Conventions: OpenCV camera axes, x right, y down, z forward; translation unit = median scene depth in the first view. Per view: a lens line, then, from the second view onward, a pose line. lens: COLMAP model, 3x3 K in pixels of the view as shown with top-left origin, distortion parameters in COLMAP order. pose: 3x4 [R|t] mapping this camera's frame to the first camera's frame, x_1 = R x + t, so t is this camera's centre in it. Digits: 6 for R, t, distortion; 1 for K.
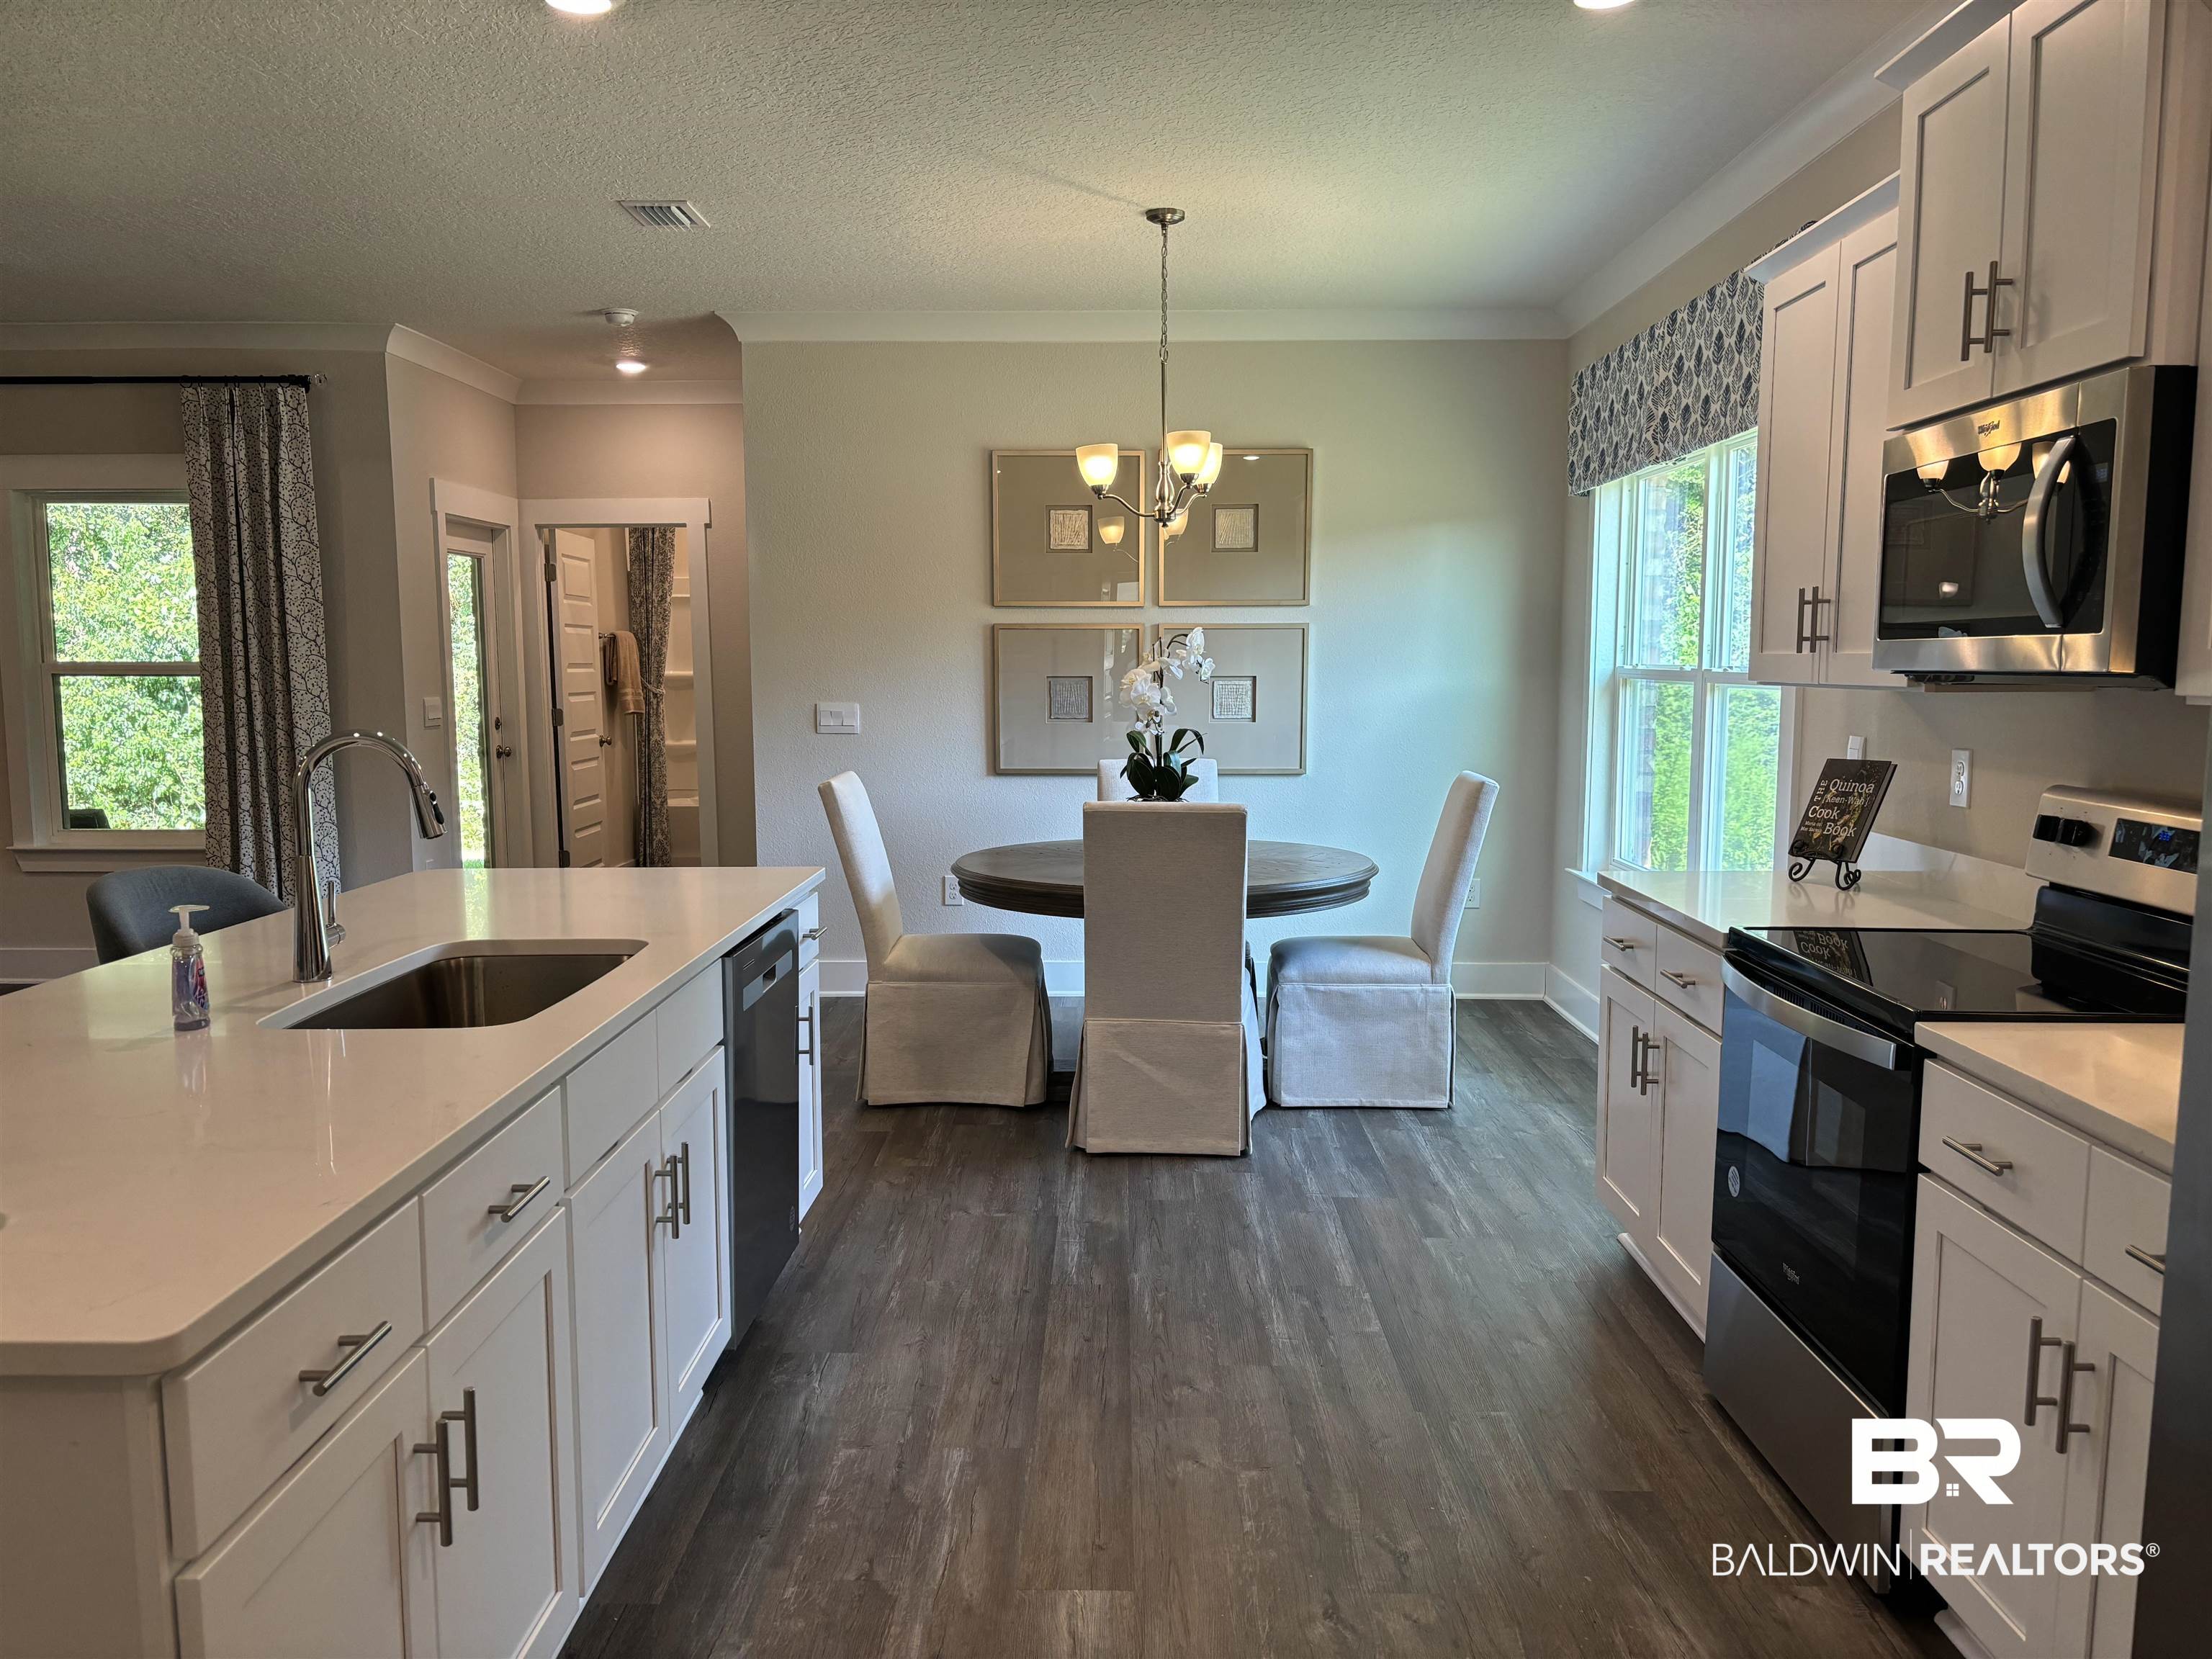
lens RADIAL K [[1666.6, 0, 1102.8], [0, 1666.6, 836.8], [0, 0, 1]] dist [0.047549, -0.057970]
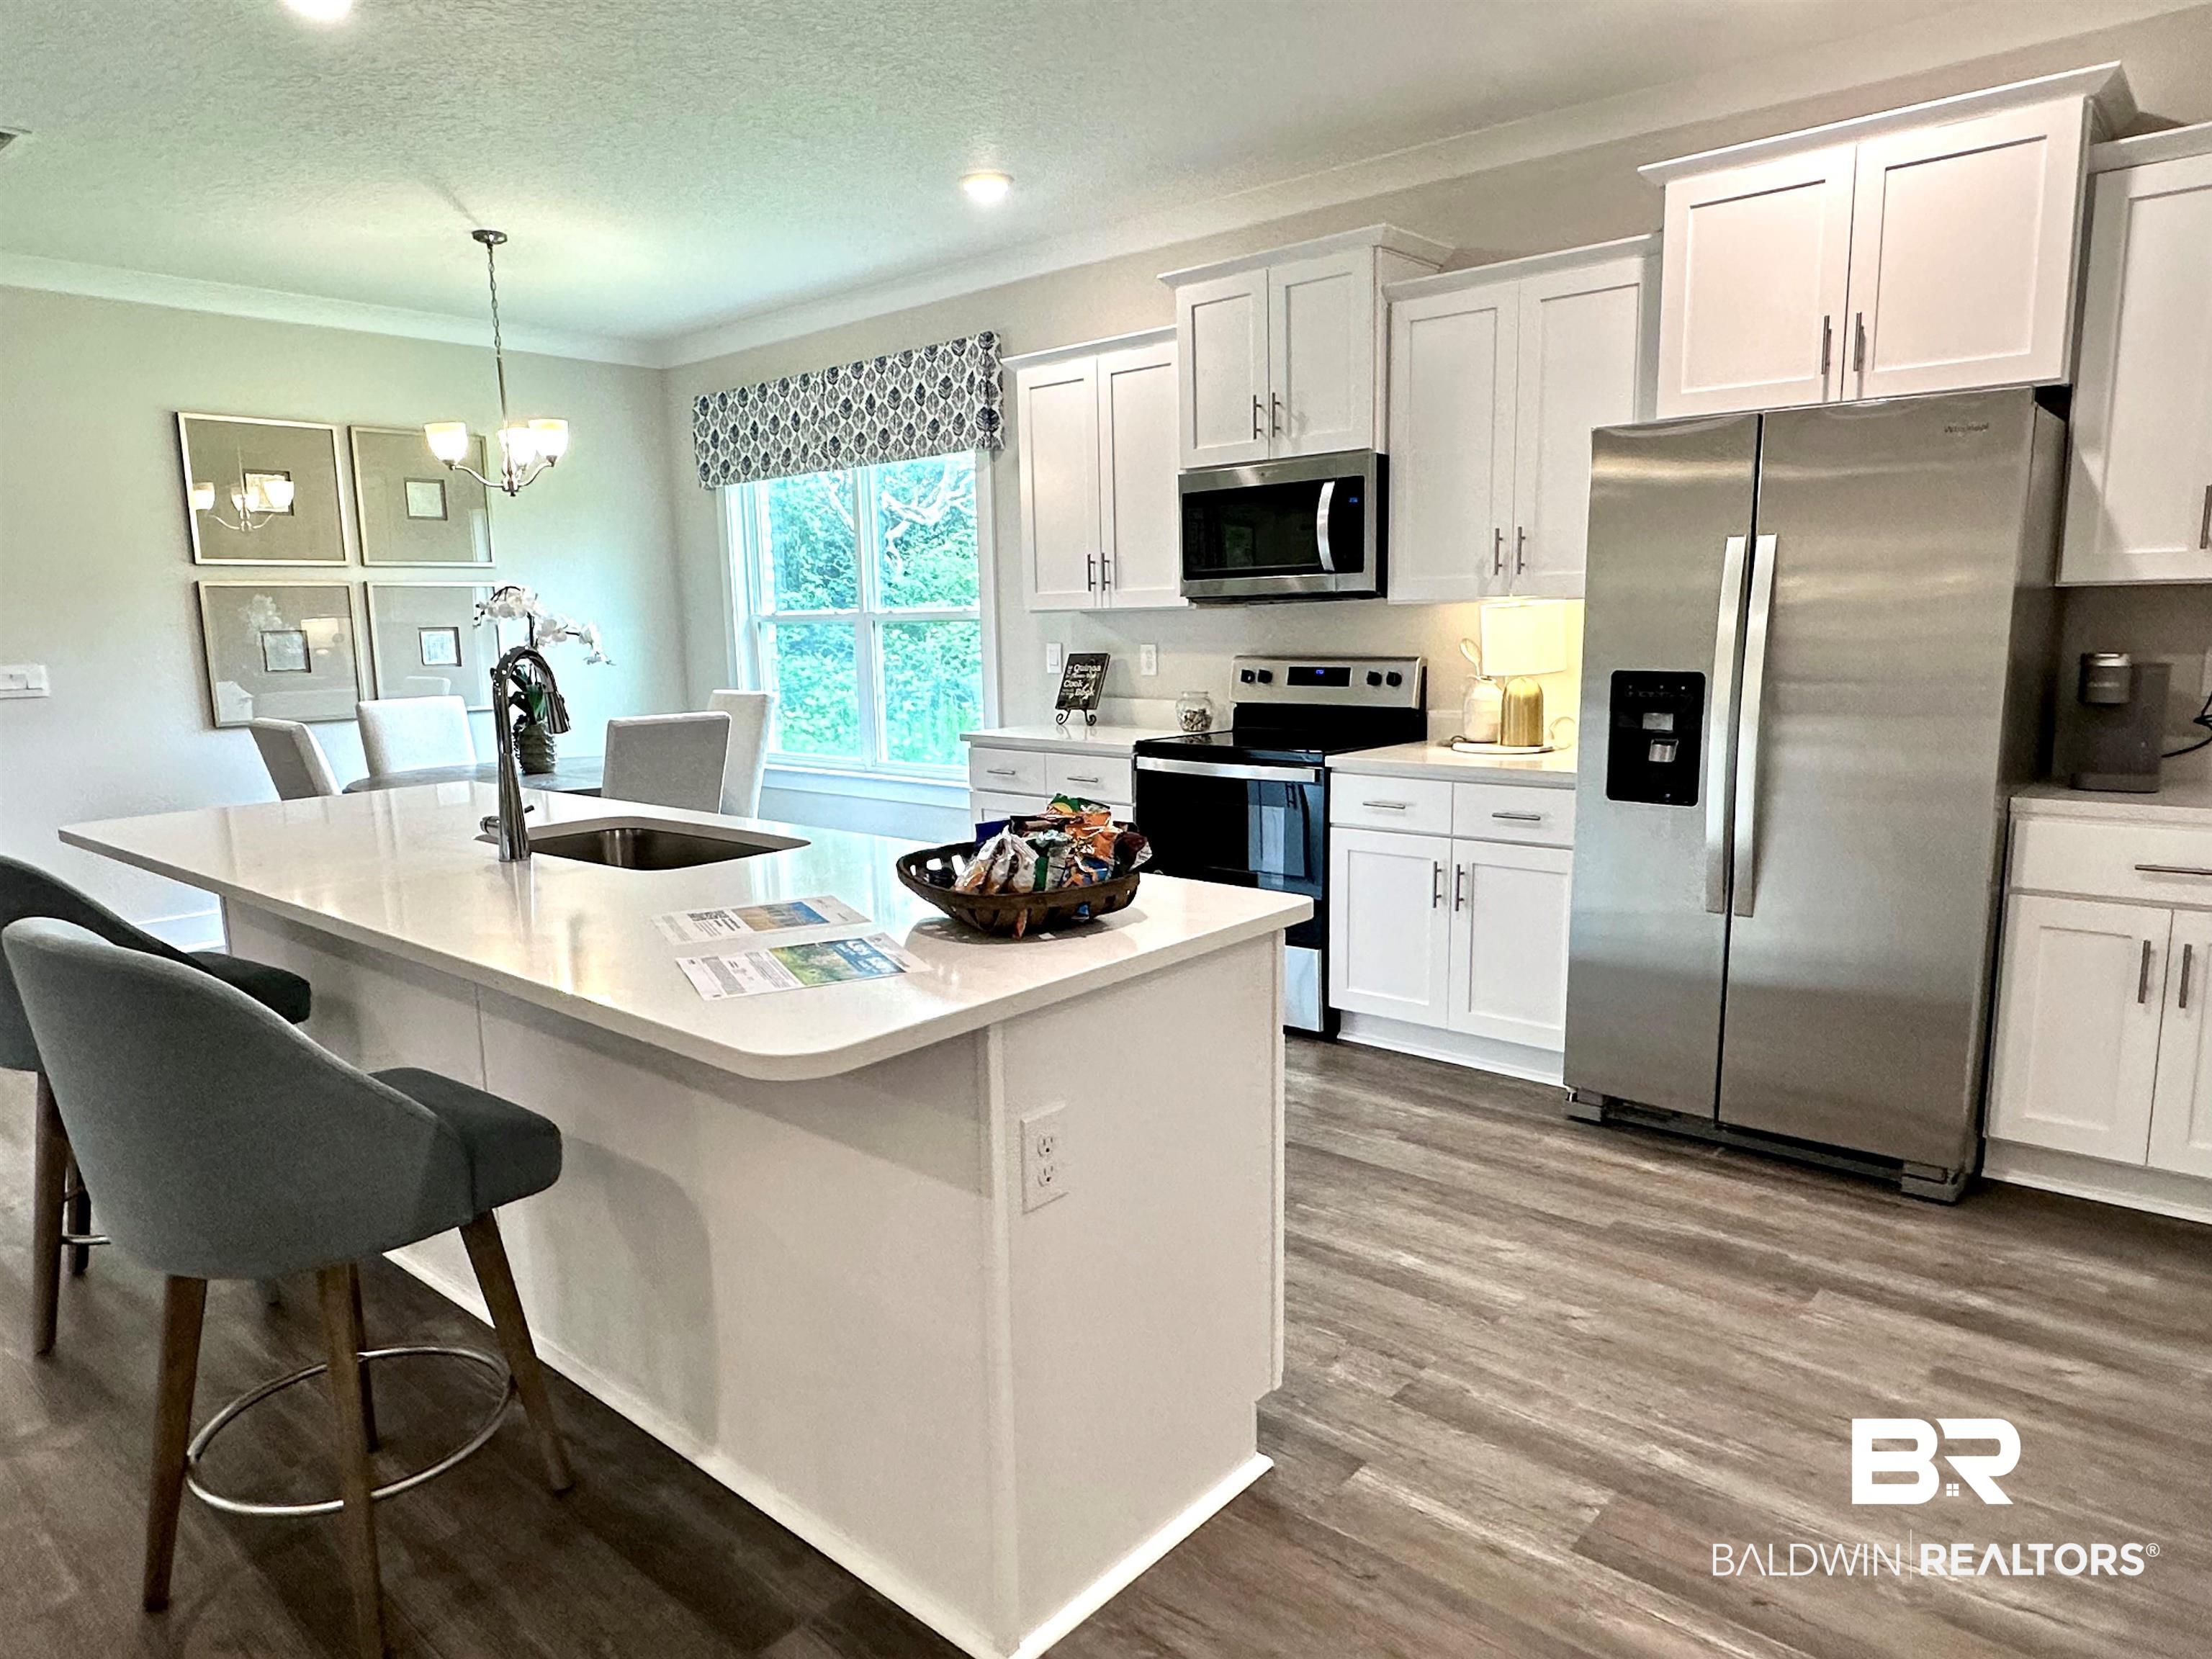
lens RADIAL K [[1390.7, 0, 1090.0], [0, 1390.7, 830.2], [0, 0, 1]] dist [-0.004060, 0.001658]
pose [[0.656031, -0.129472, 0.743546, -0.544294], [0.101562, 0.991359, 0.083015, 0.013839], [-0.747869, 0.021056, 0.663512, 0.030440]]
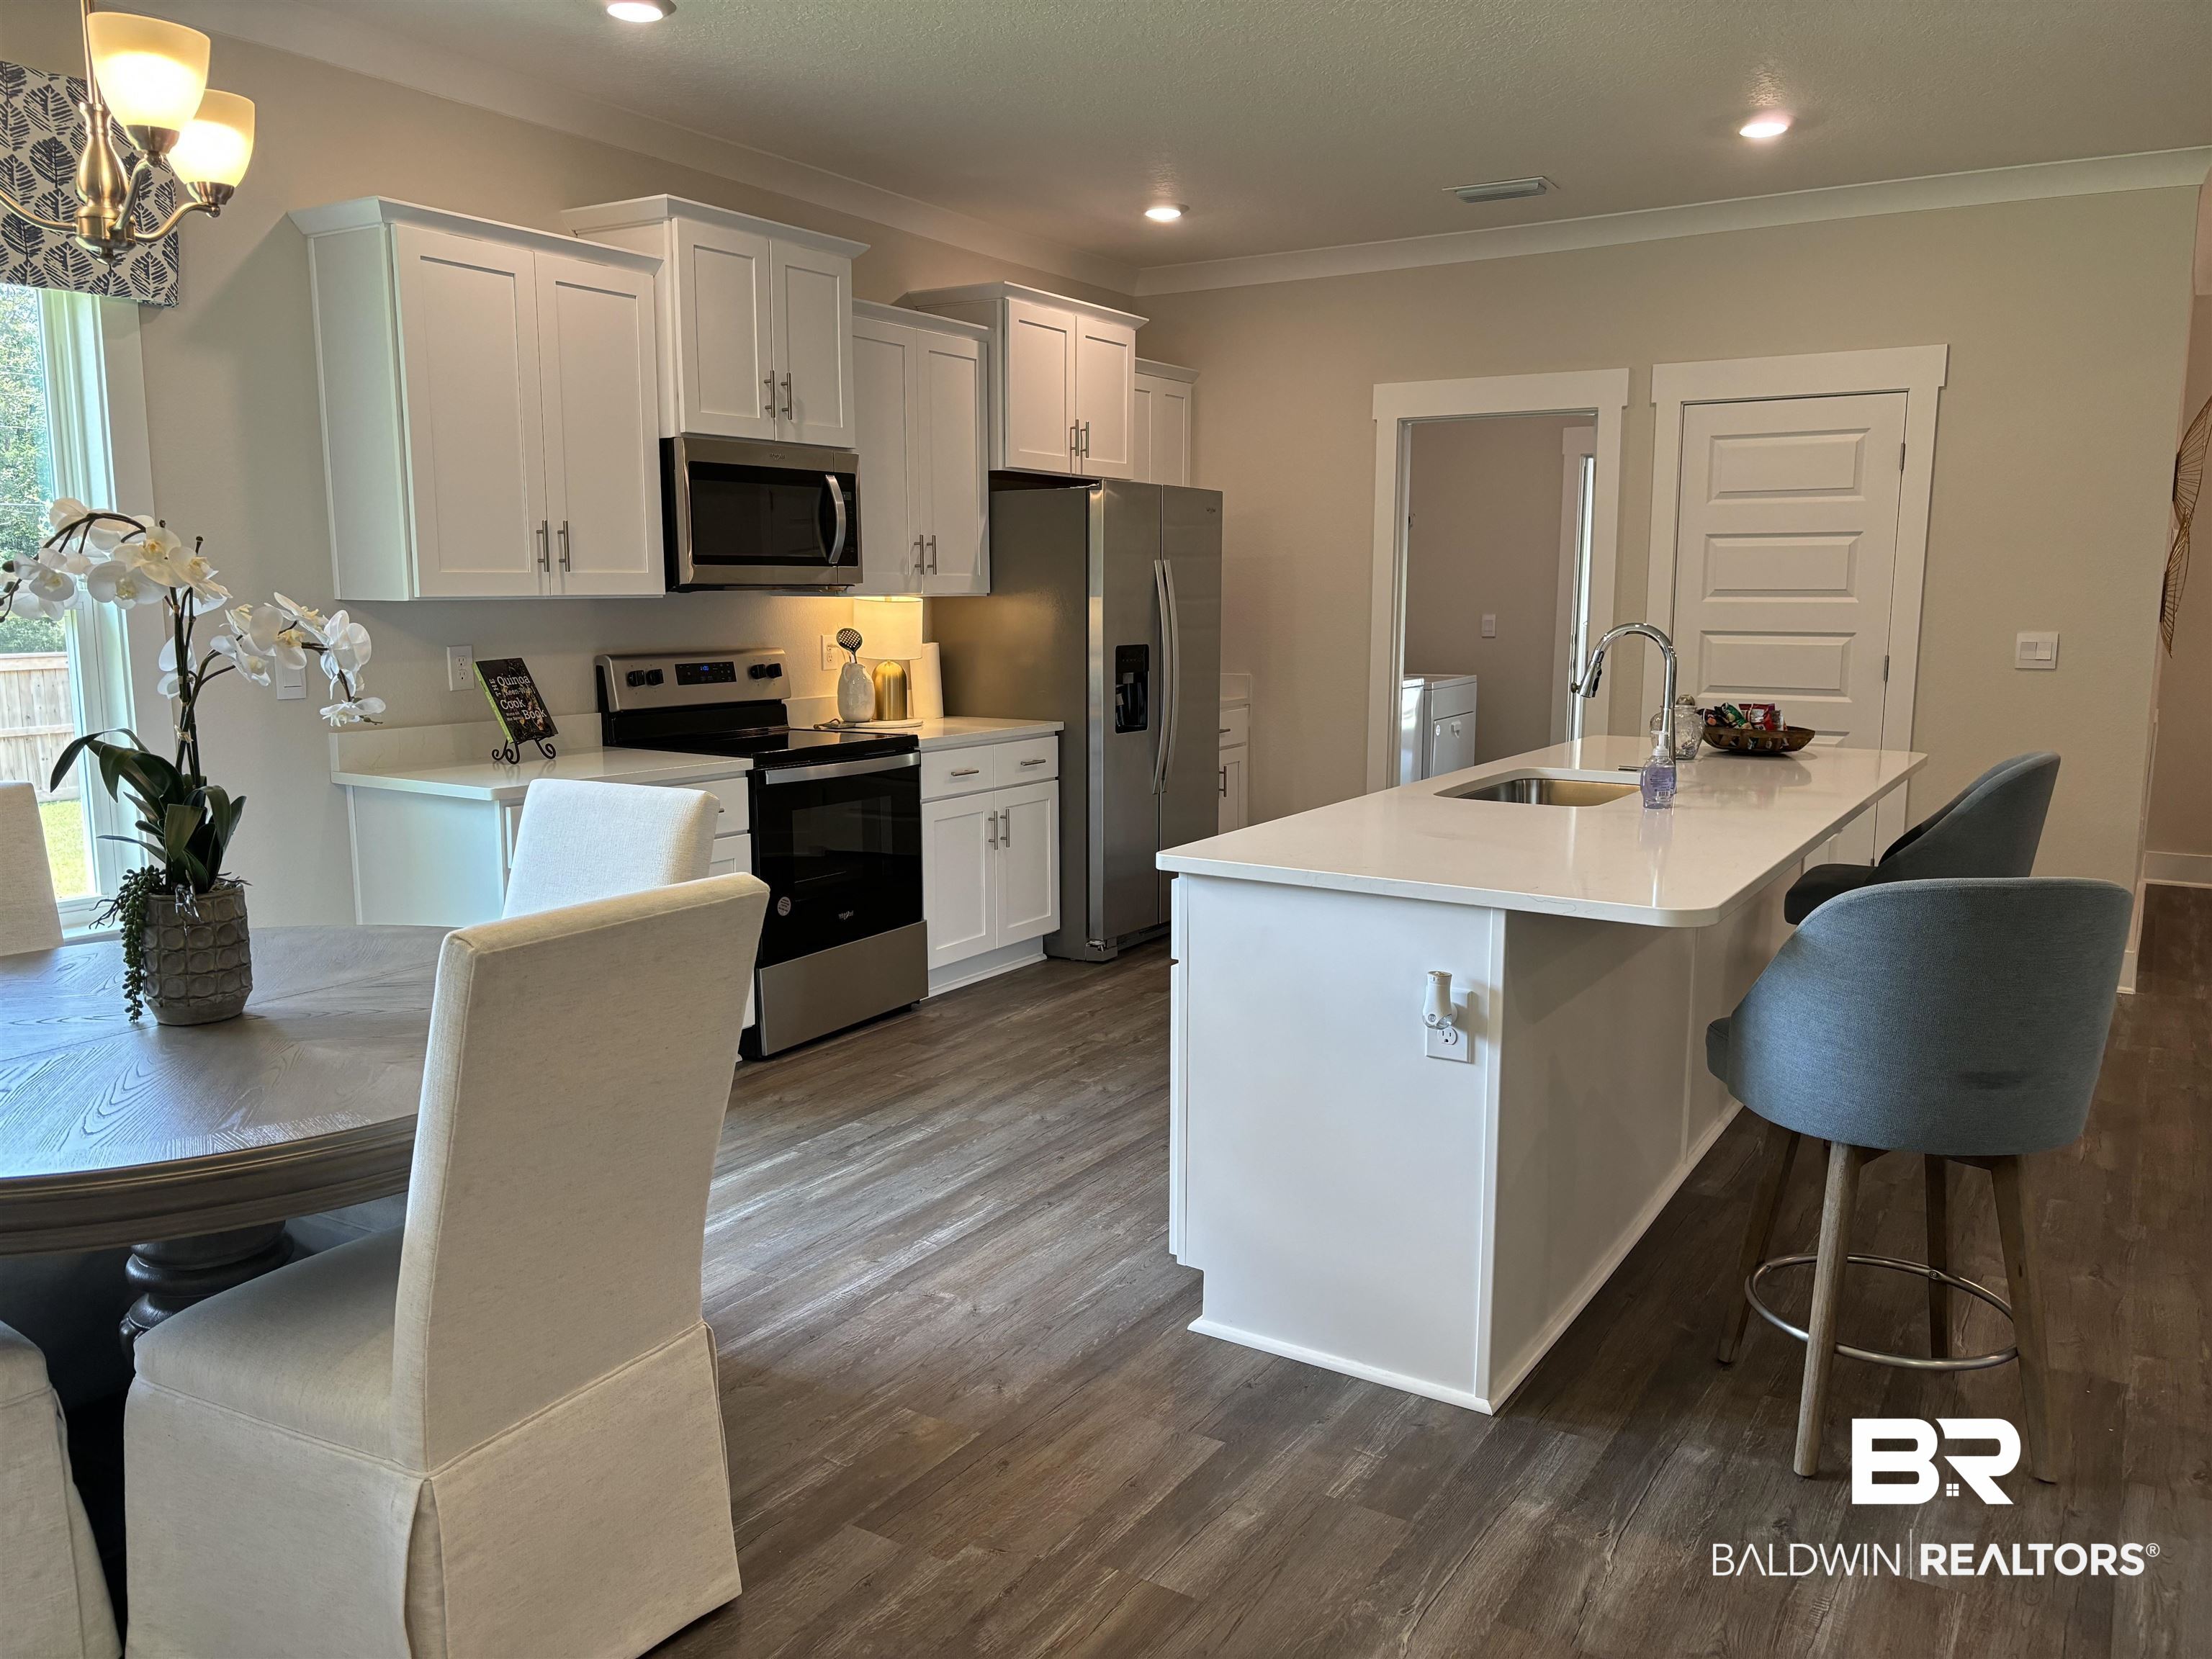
lens RADIAL K [[1666.6, 0, 1115.4], [0, 1666.6, 833.5], [0, 0, 1]] dist [0.047549, -0.057970]
pose [[-0.857577, -0.076979, 0.508562, -0.476517], [0.054838, 0.969418, 0.239209, -0.153160], [-0.511423, 0.233029, -0.827130, 1.457050]]
